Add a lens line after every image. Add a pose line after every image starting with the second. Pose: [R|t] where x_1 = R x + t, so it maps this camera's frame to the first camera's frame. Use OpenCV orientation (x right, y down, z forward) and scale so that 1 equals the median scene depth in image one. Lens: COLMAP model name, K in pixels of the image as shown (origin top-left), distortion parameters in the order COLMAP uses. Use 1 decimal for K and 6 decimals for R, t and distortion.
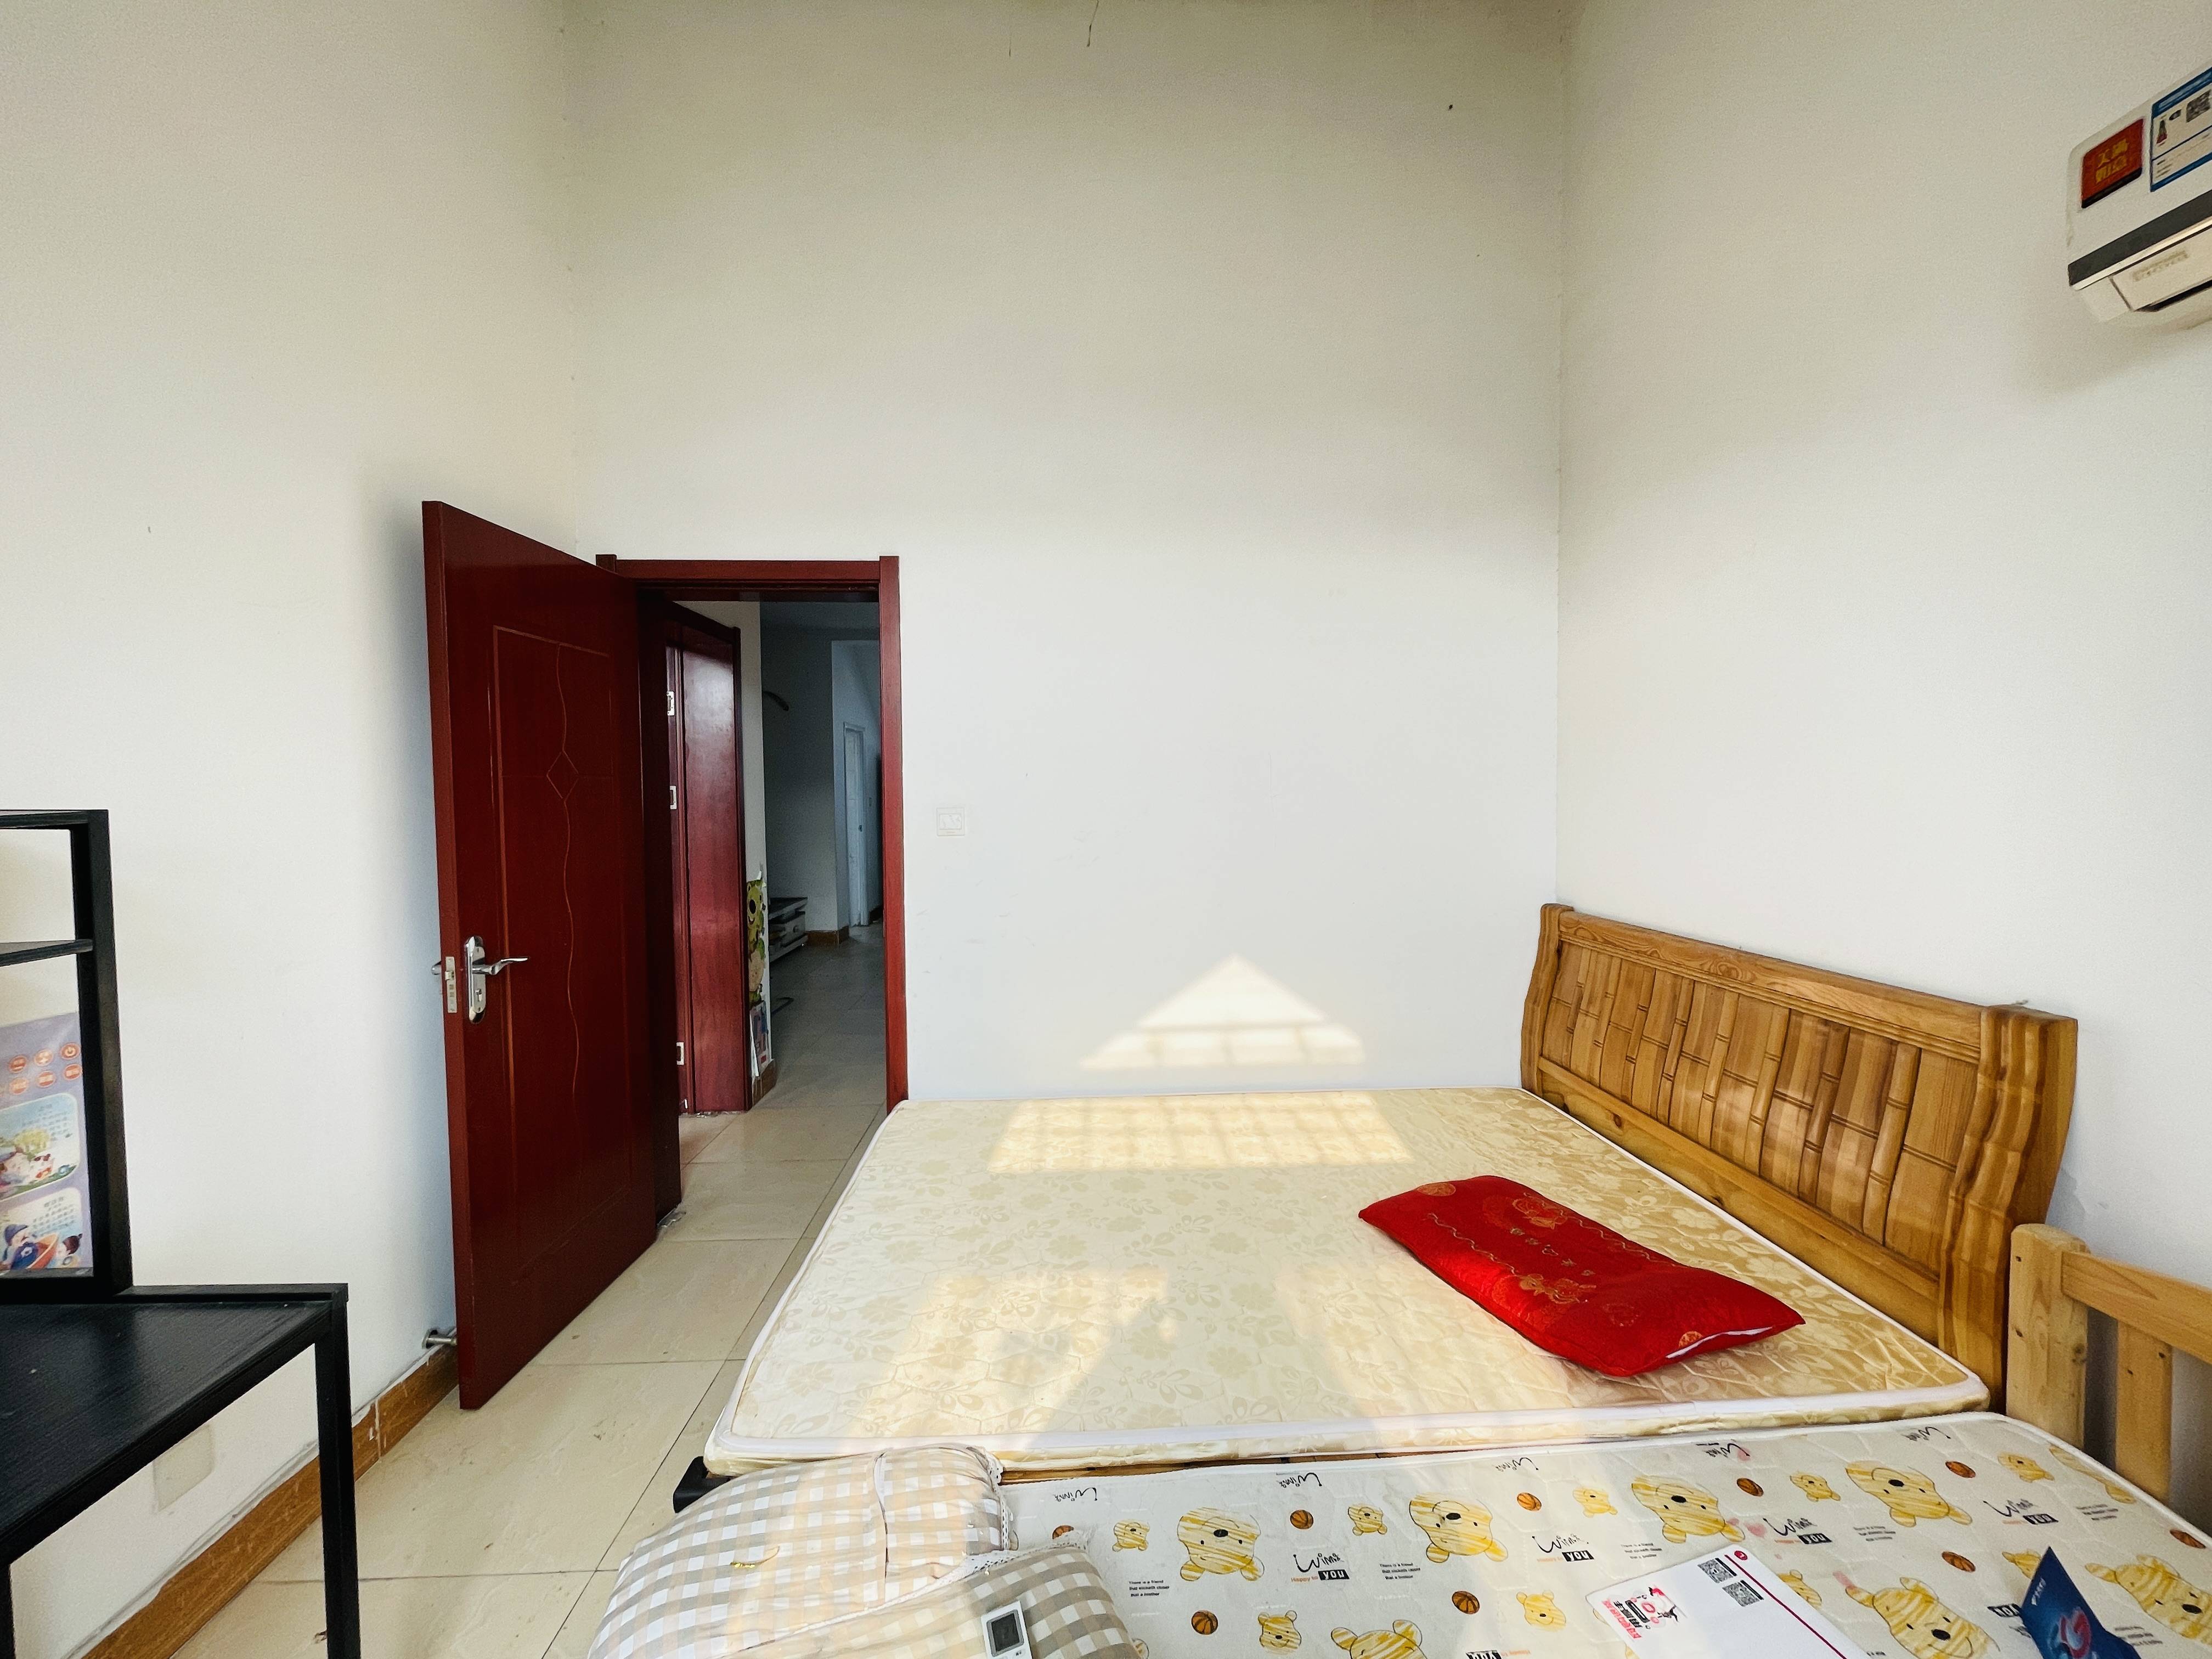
lens RADIAL K [[894.7, 0, 1106.0], [0, 894.7, 829.5], [0, 0, 1]] dist [0.000153, -0.002581]
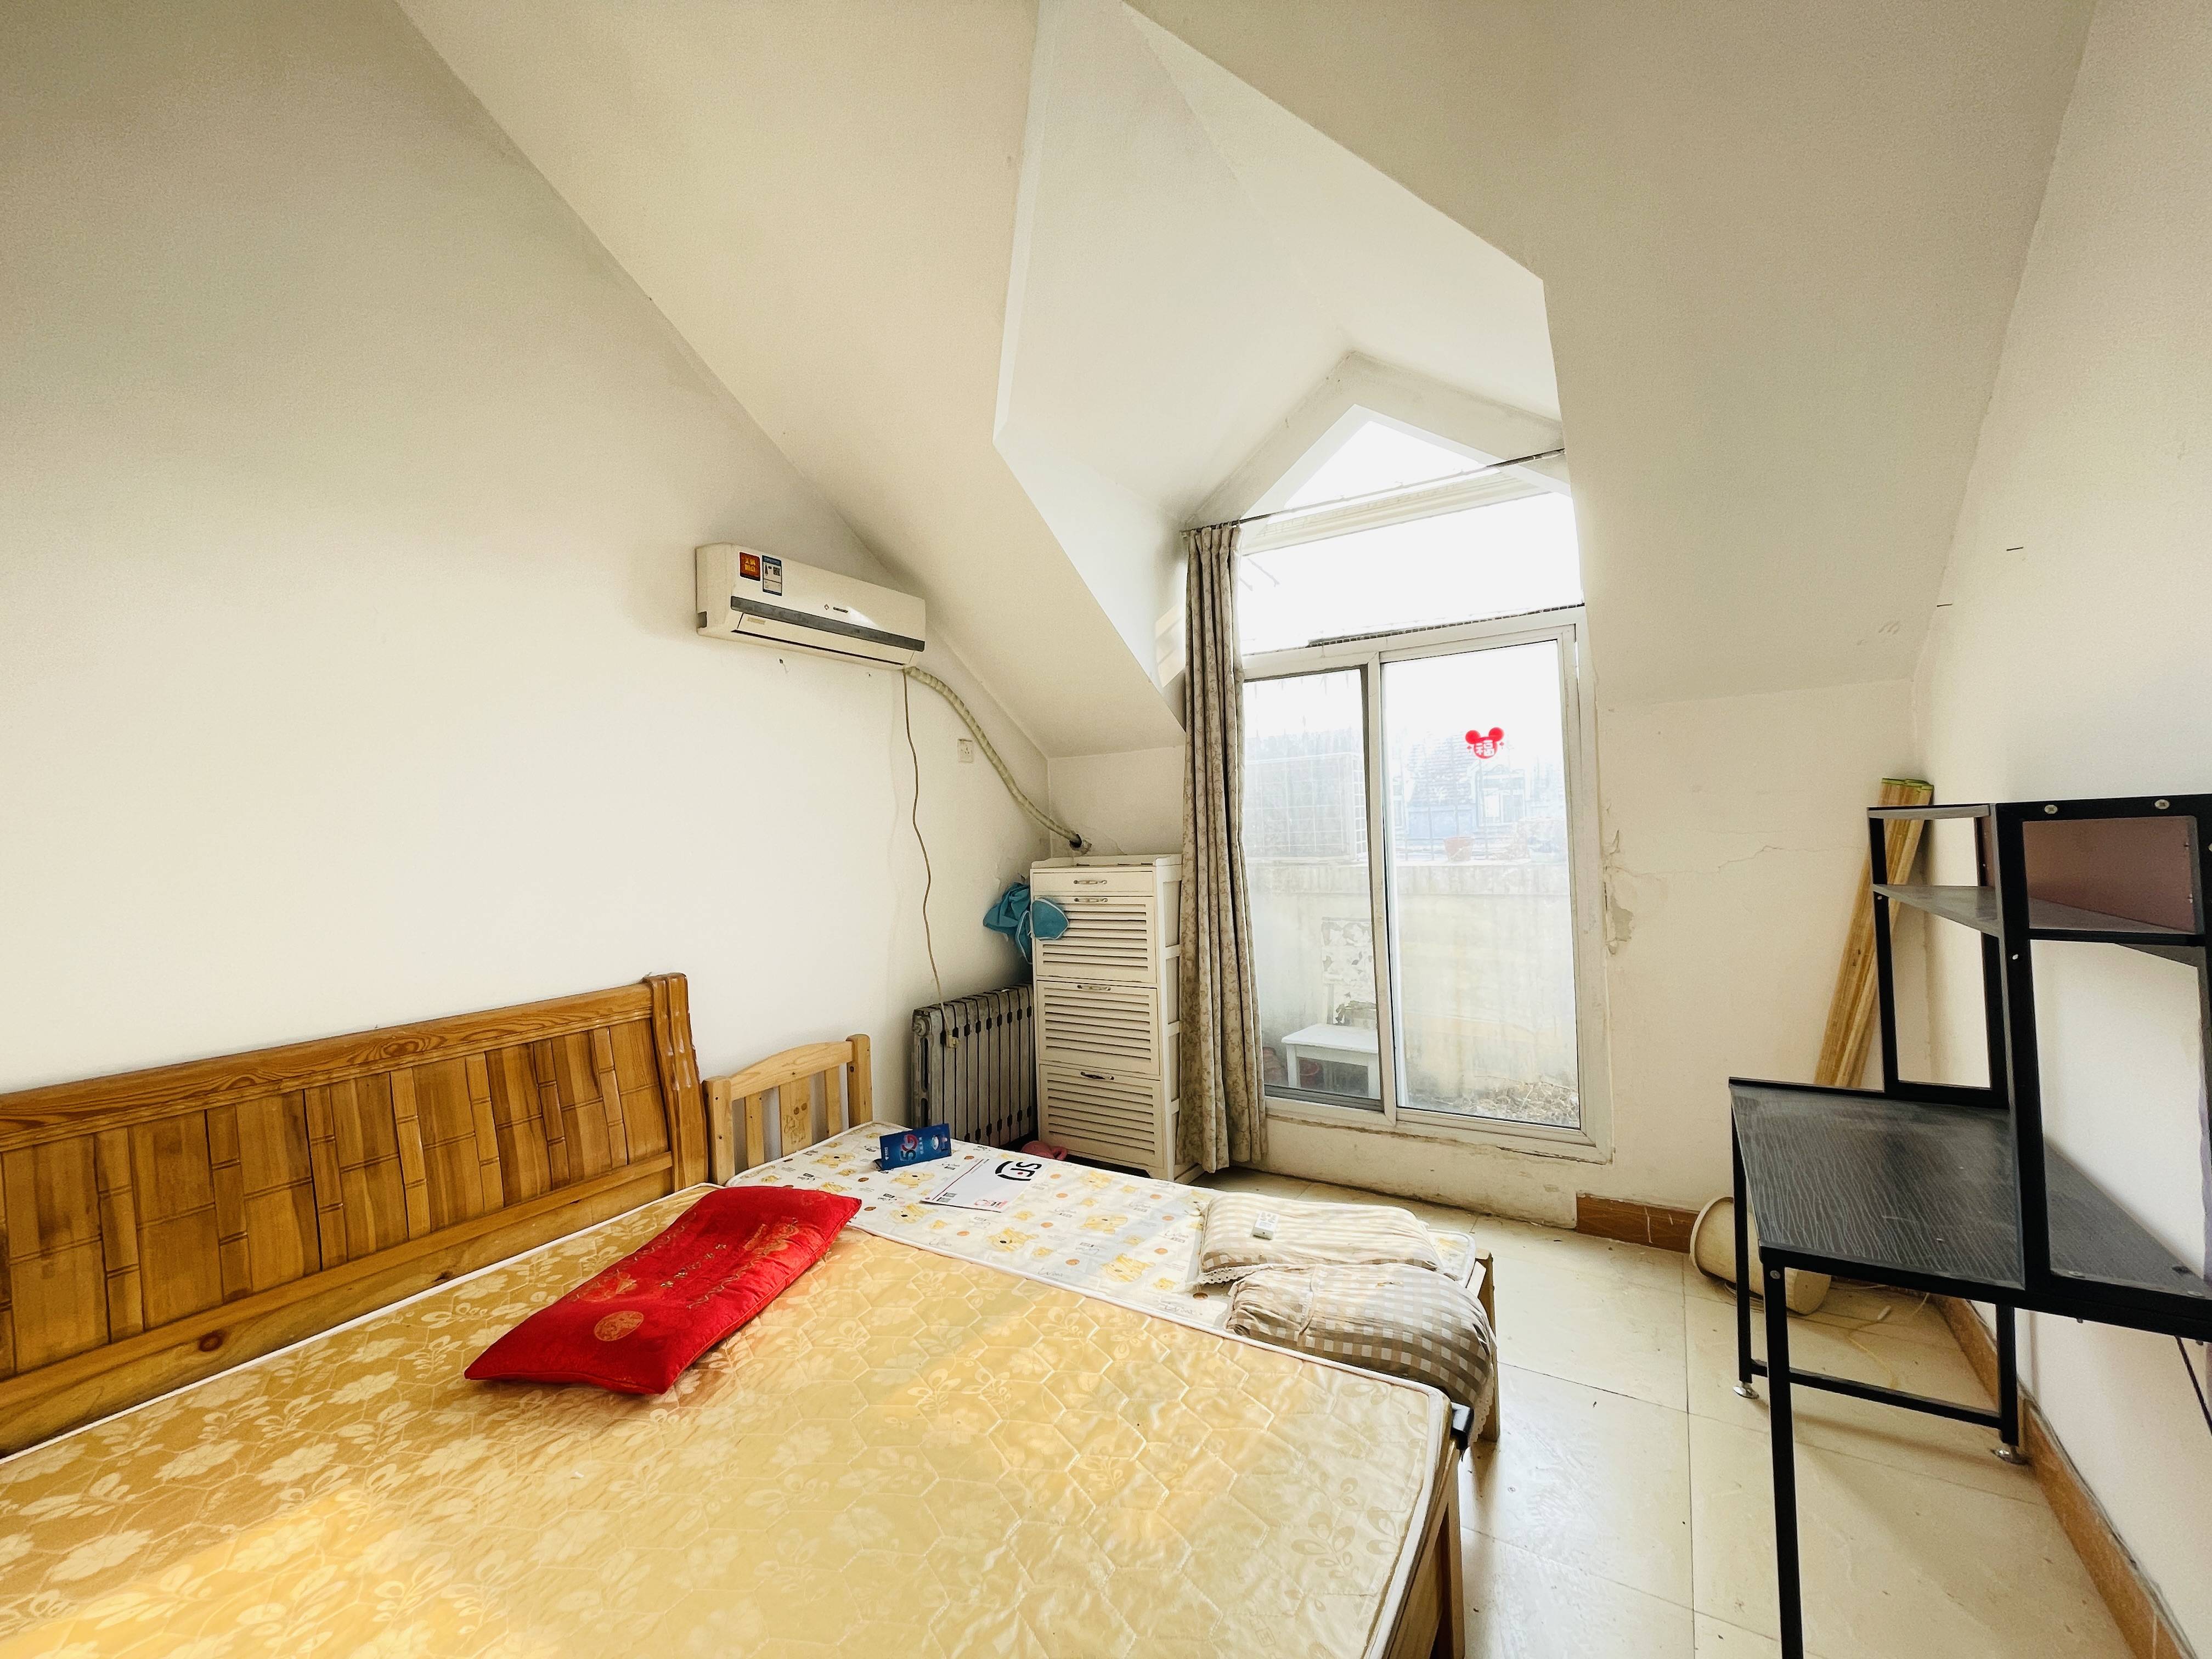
lens RADIAL K [[894.7, 0, 1106.0], [0, 894.7, 829.5], [0, 0, 1]] dist [0.000153, -0.002581]
pose [[-0.828701, 0.037900, 0.558407, -0.465541], [0.063600, 0.997619, 0.026675, -0.052208], [-0.556066, 0.057621, -0.829138, 1.333147]]
